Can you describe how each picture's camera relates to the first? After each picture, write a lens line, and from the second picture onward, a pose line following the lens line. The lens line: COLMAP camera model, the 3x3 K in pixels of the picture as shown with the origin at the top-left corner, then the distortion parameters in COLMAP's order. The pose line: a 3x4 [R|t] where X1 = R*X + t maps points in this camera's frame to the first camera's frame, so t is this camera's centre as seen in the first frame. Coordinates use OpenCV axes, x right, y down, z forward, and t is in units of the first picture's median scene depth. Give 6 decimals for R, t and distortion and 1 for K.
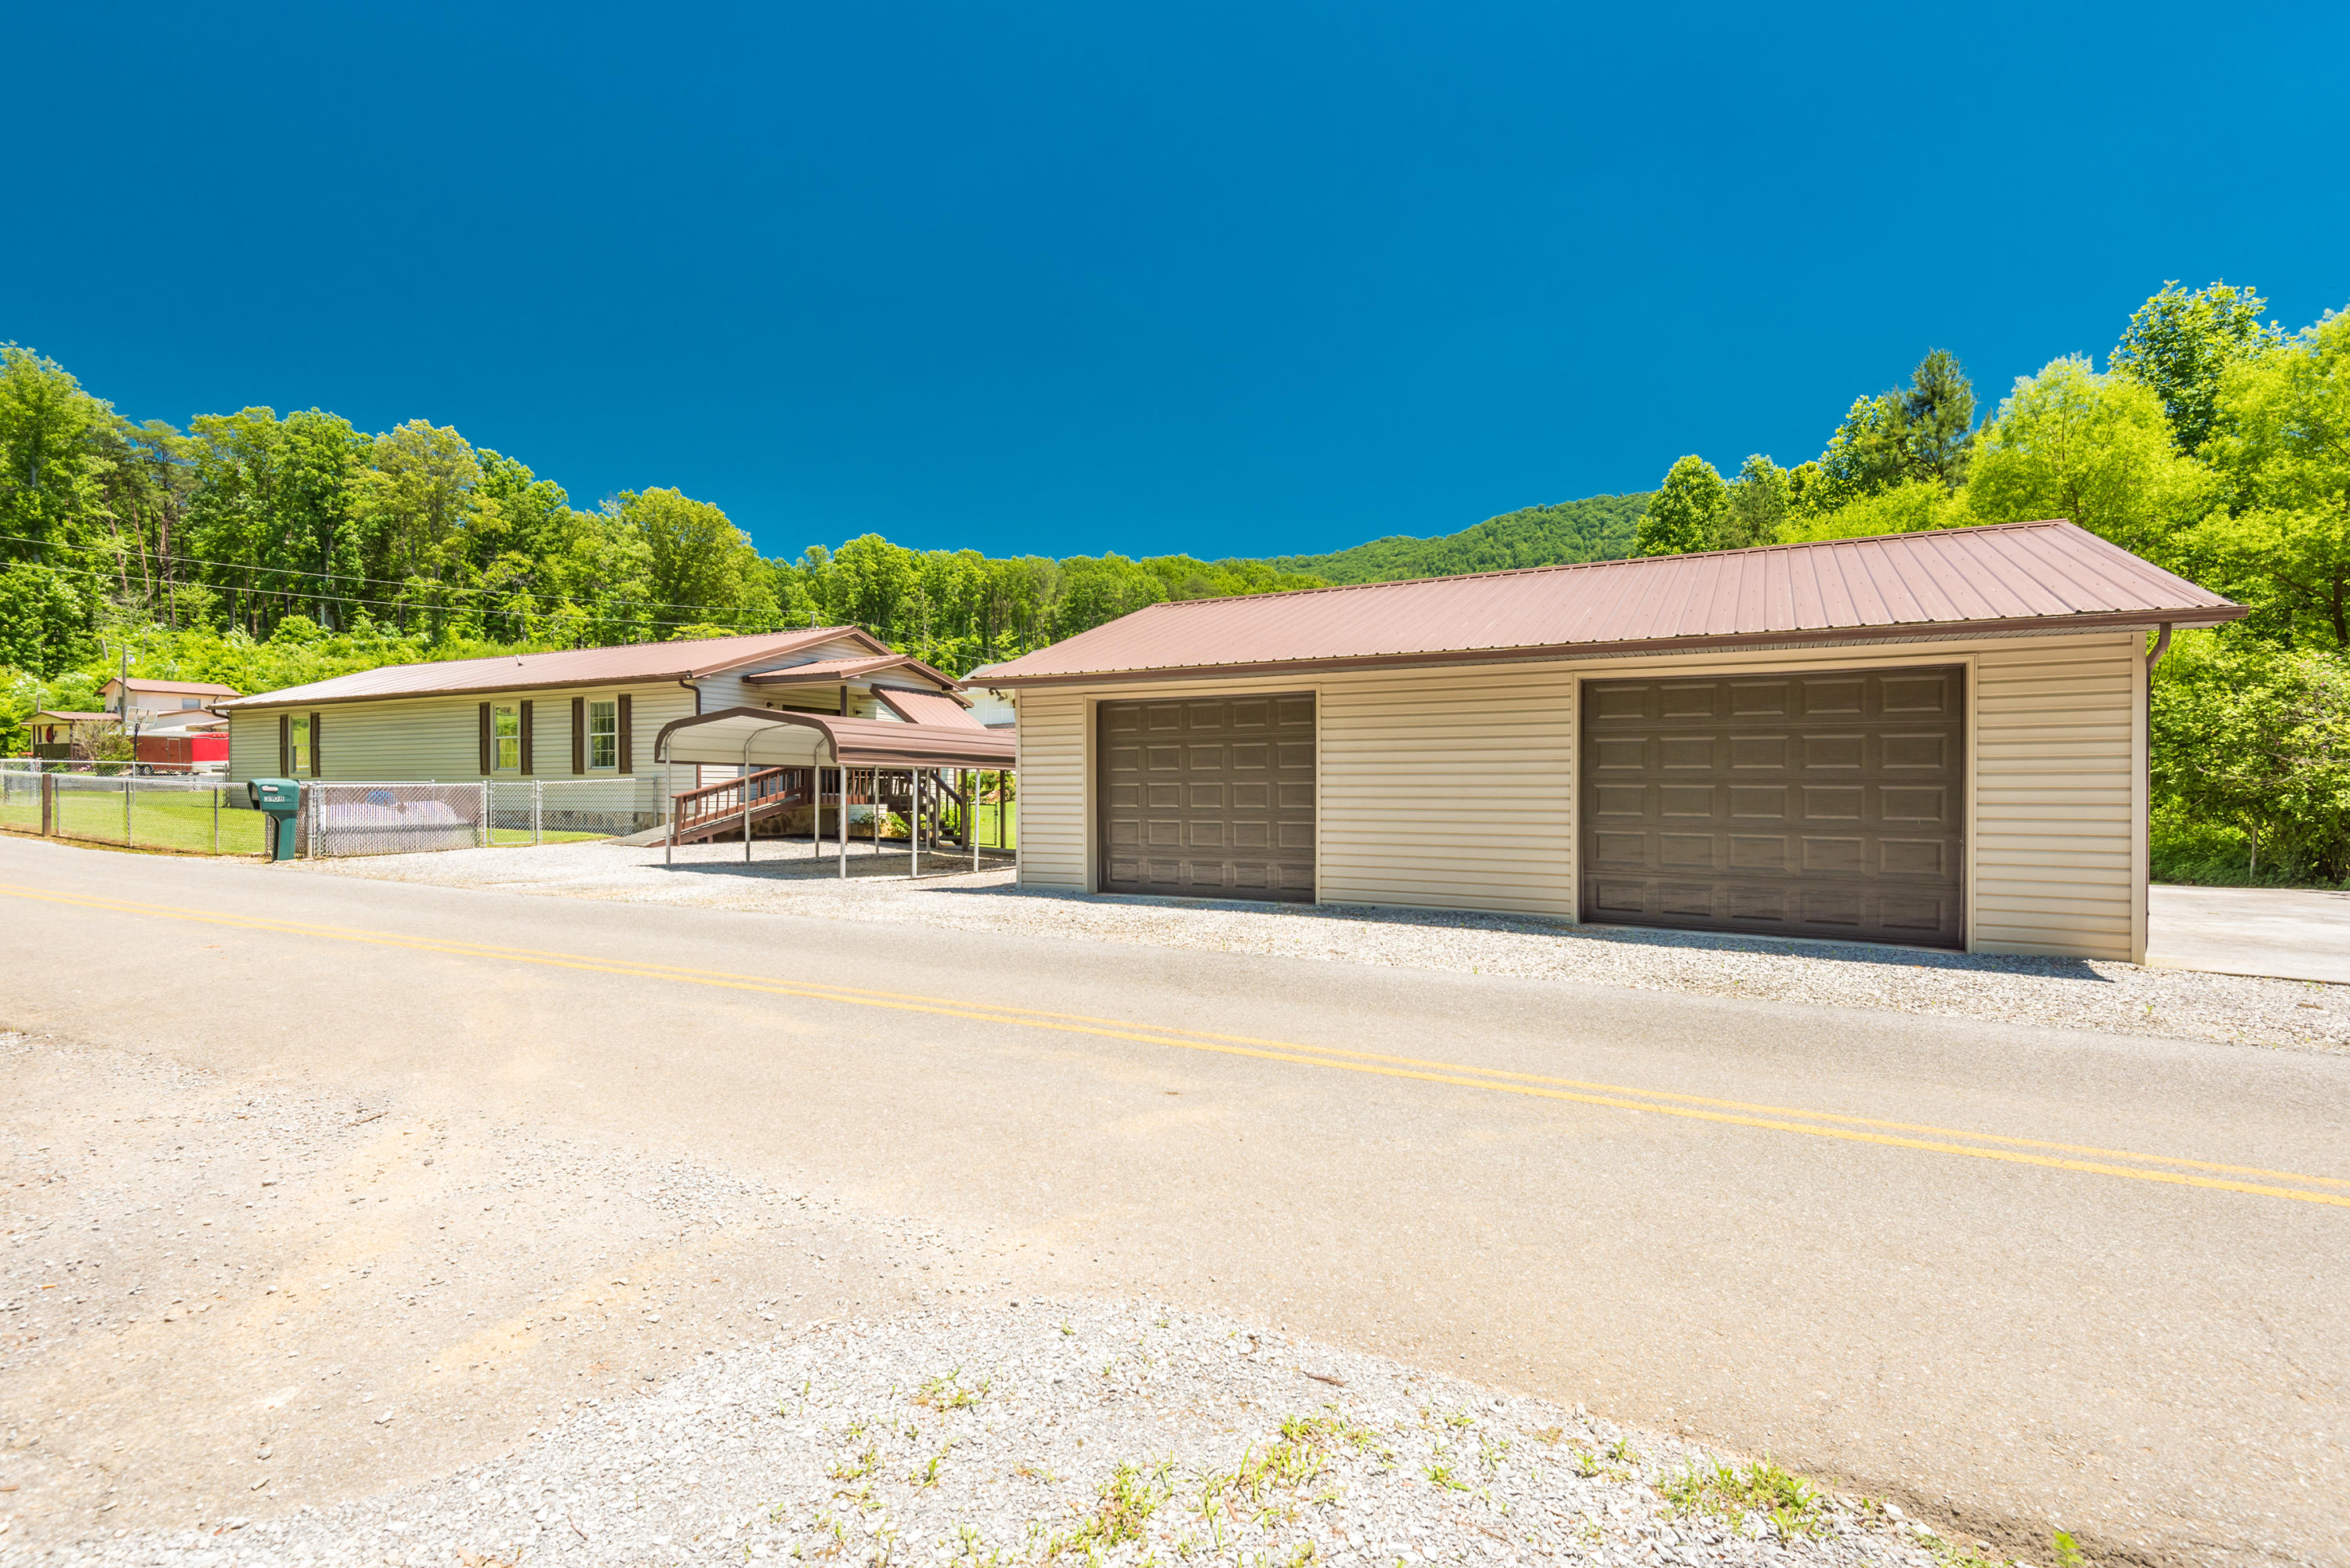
lens RADIAL K [[1078.3, 0, 1175.0], [0, 1078.3, 784.0], [0, 0, 1]] dist [0.011985, -0.001127]
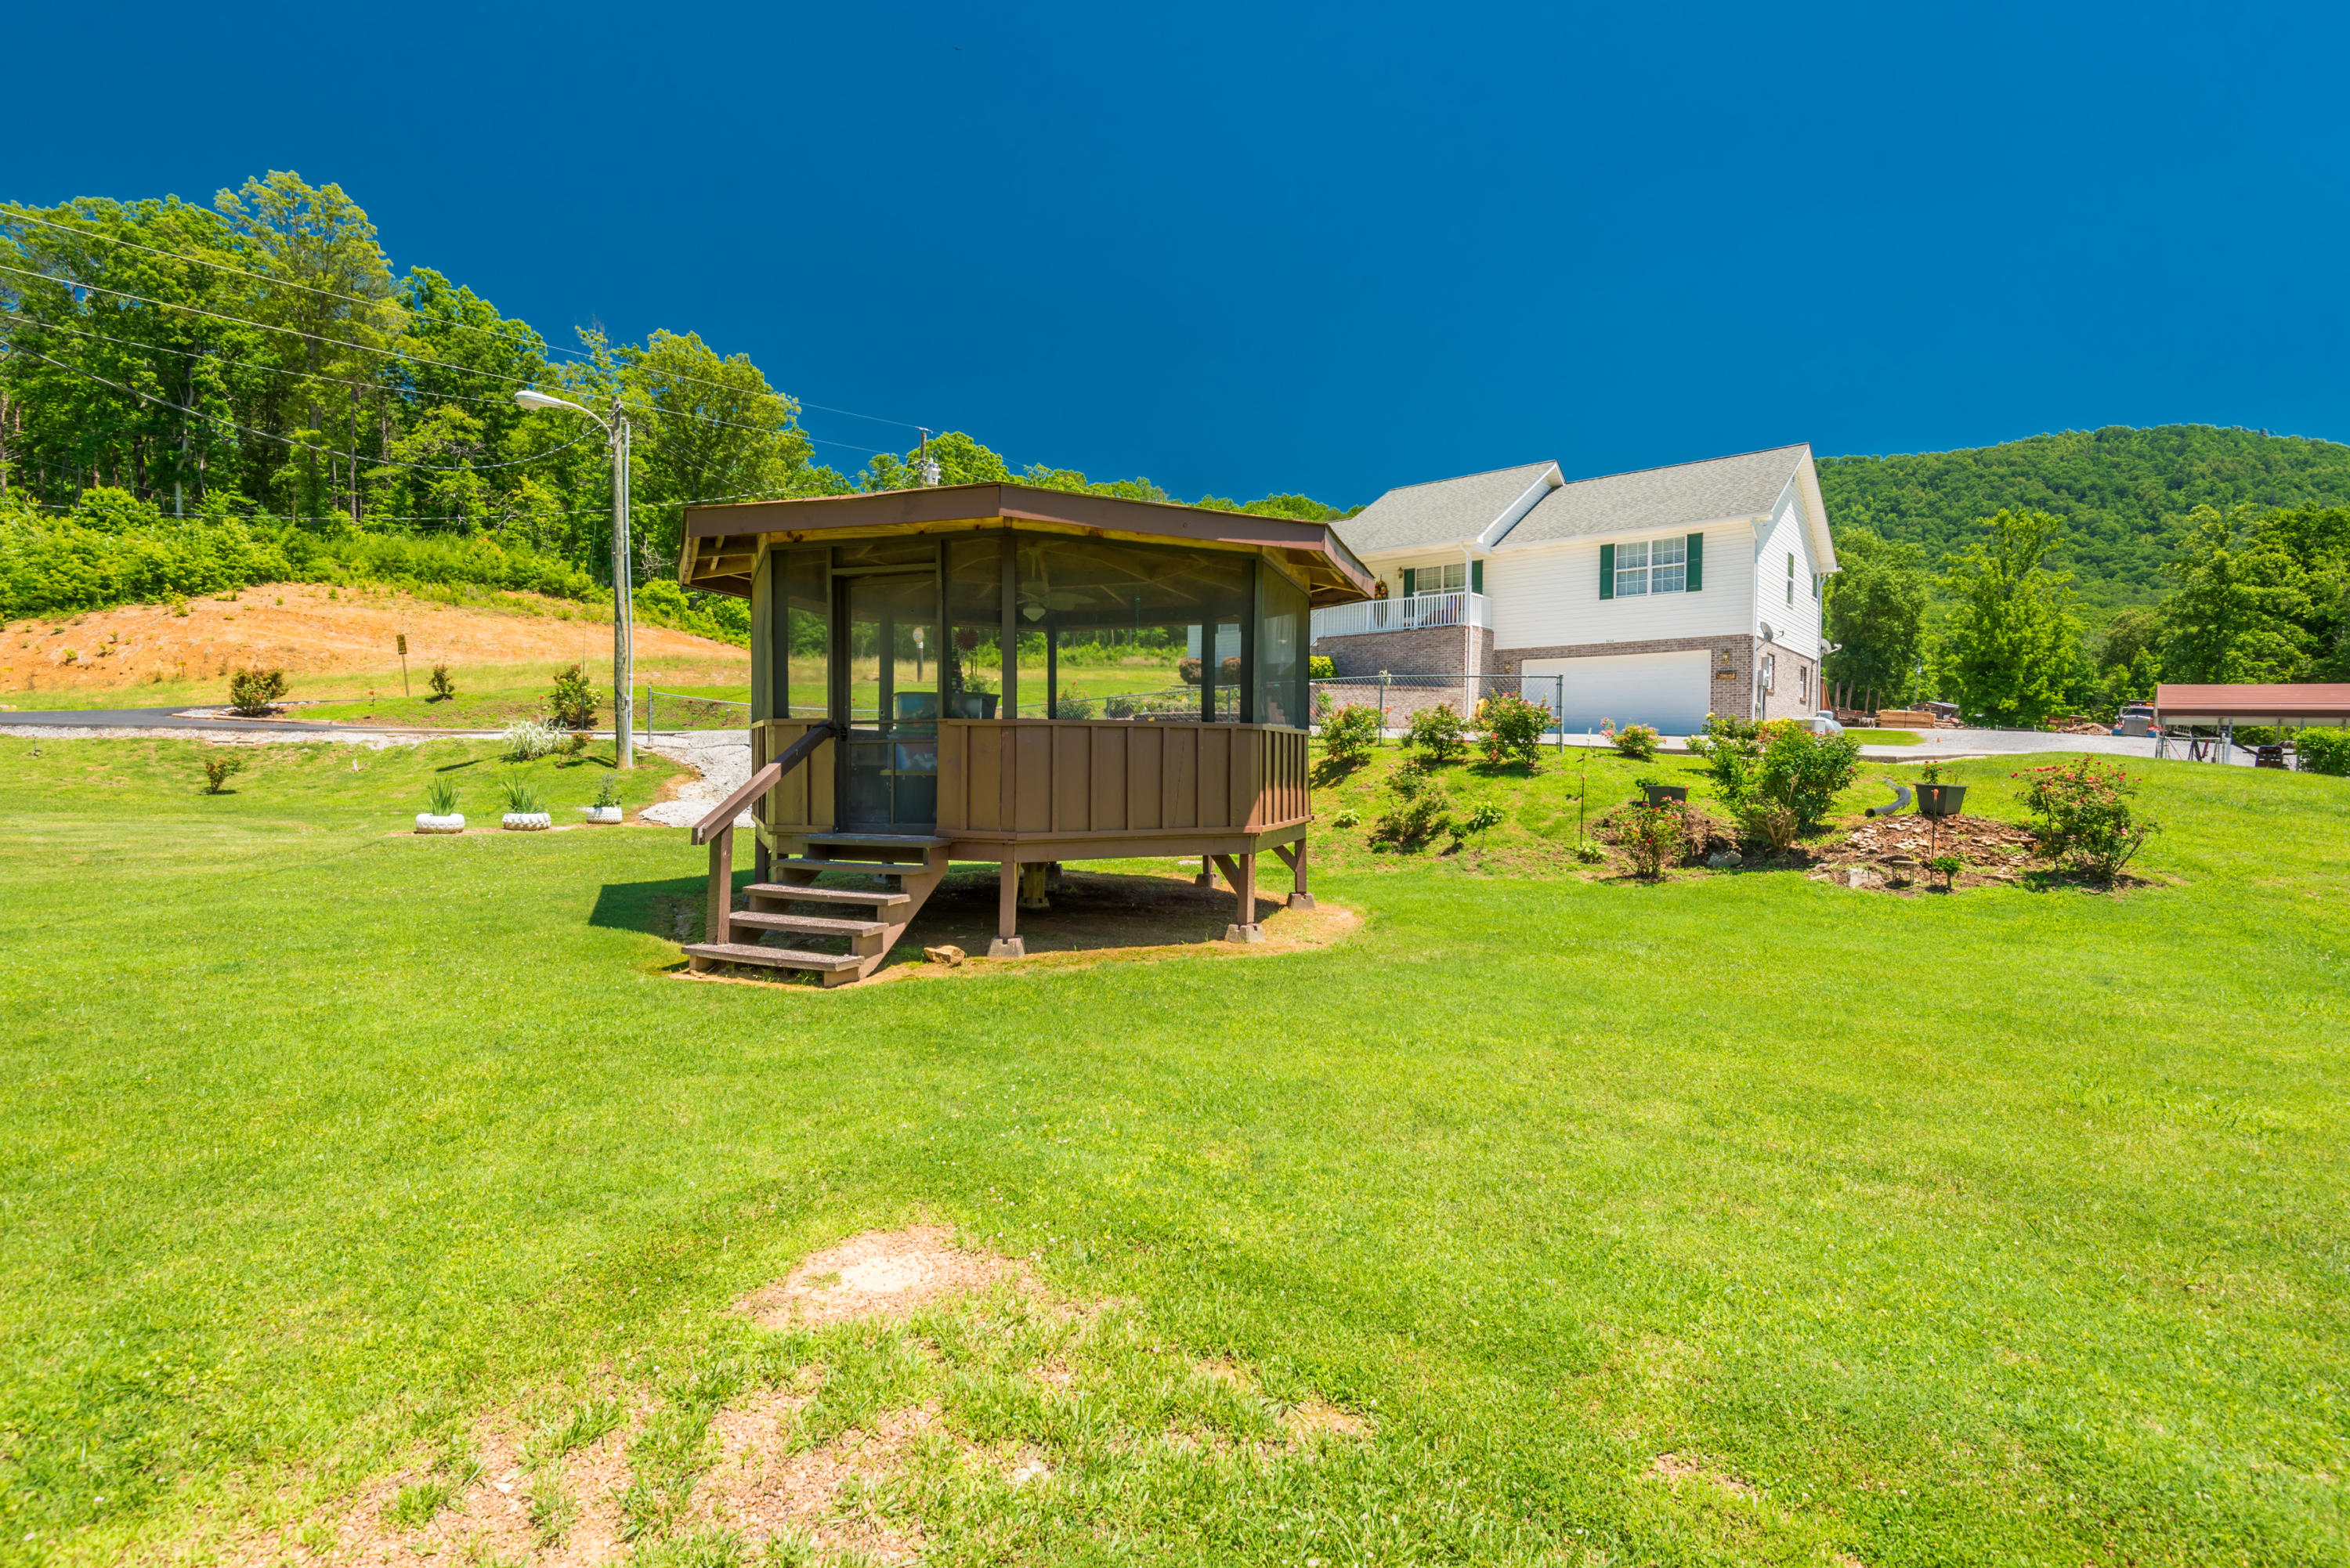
lens RADIAL K [[1054.2, 0, 1163.7], [0, 1054.2, 756.1], [0, 0, 1]] dist [0.034915, -0.019682]
pose [[0.998910, 0.015912, -0.043878, -0.138837], [-0.016016, 0.999870, -0.002030, -0.002374], [0.043840, 0.002730, 0.999035, 0.367175]]
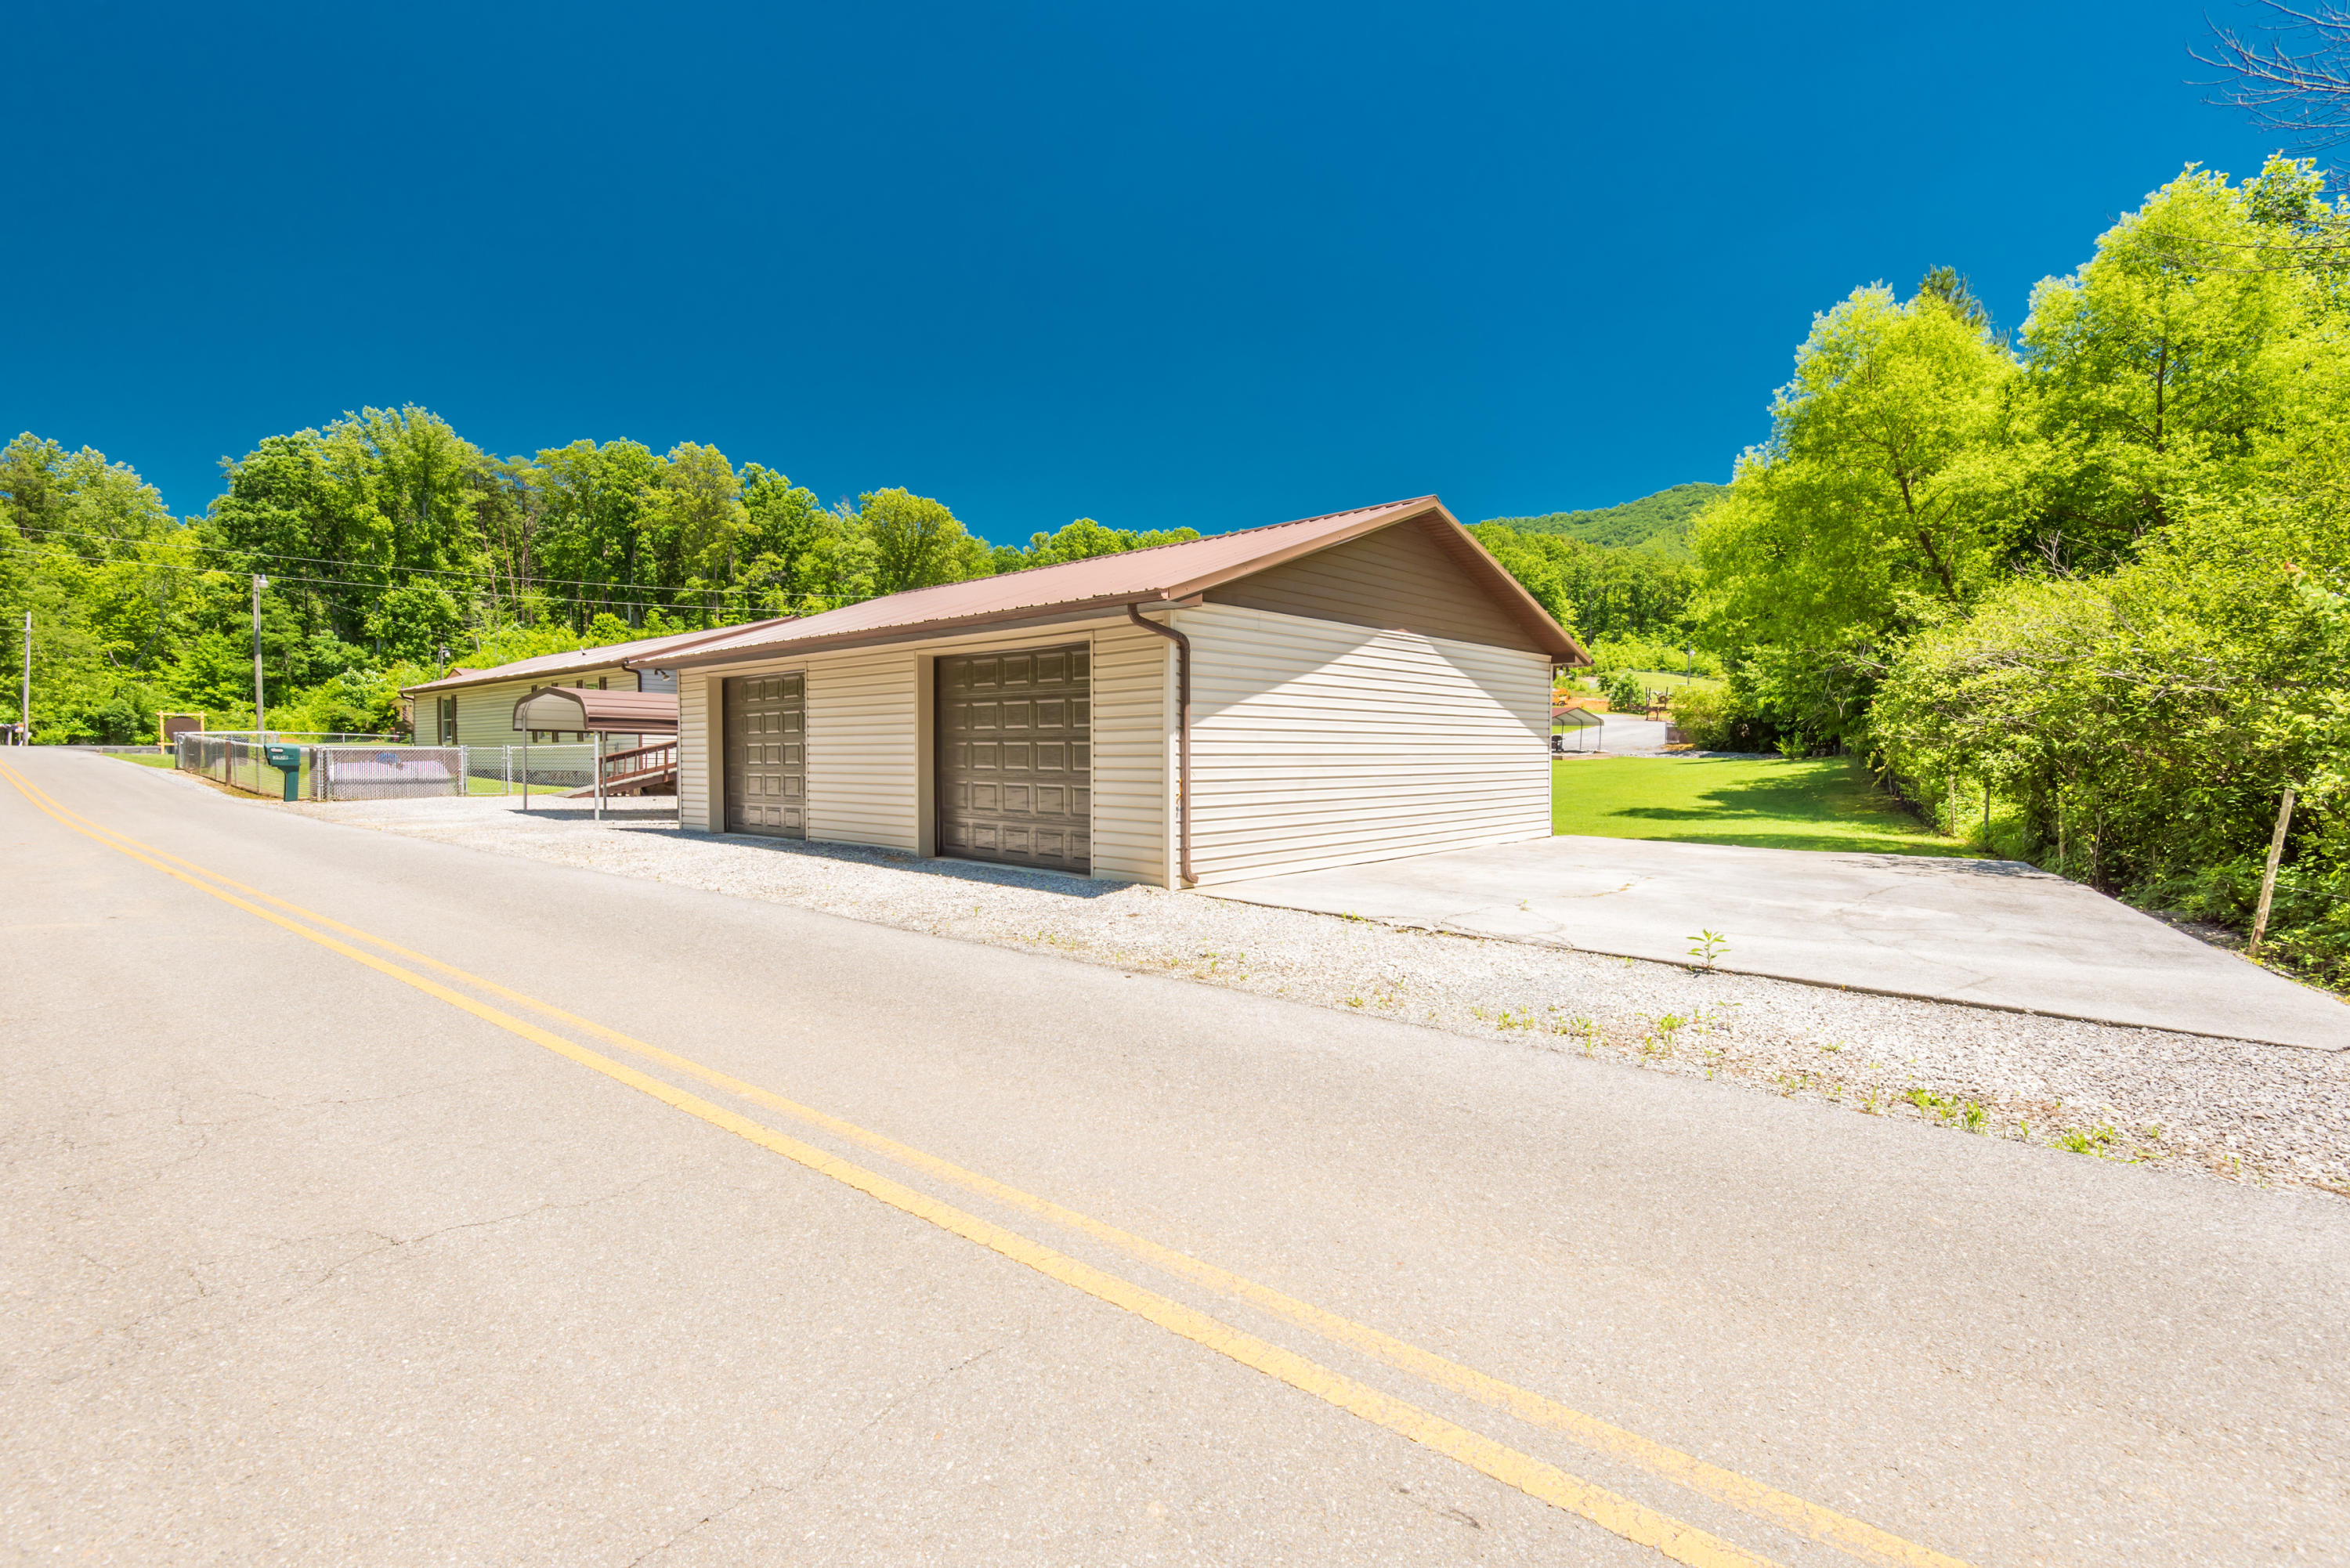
lens RADIAL K [[1068.2, 0, 1175.0], [0, 1068.2, 784.0], [0, 0, 1]] dist [0.035029, -0.015431]
pose [[0.970256, 0.007183, -0.241973, 0.090157], [-0.000779, 0.999647, 0.026550, 0.001421], [0.242078, -0.025572, 0.969920, -0.009930]]
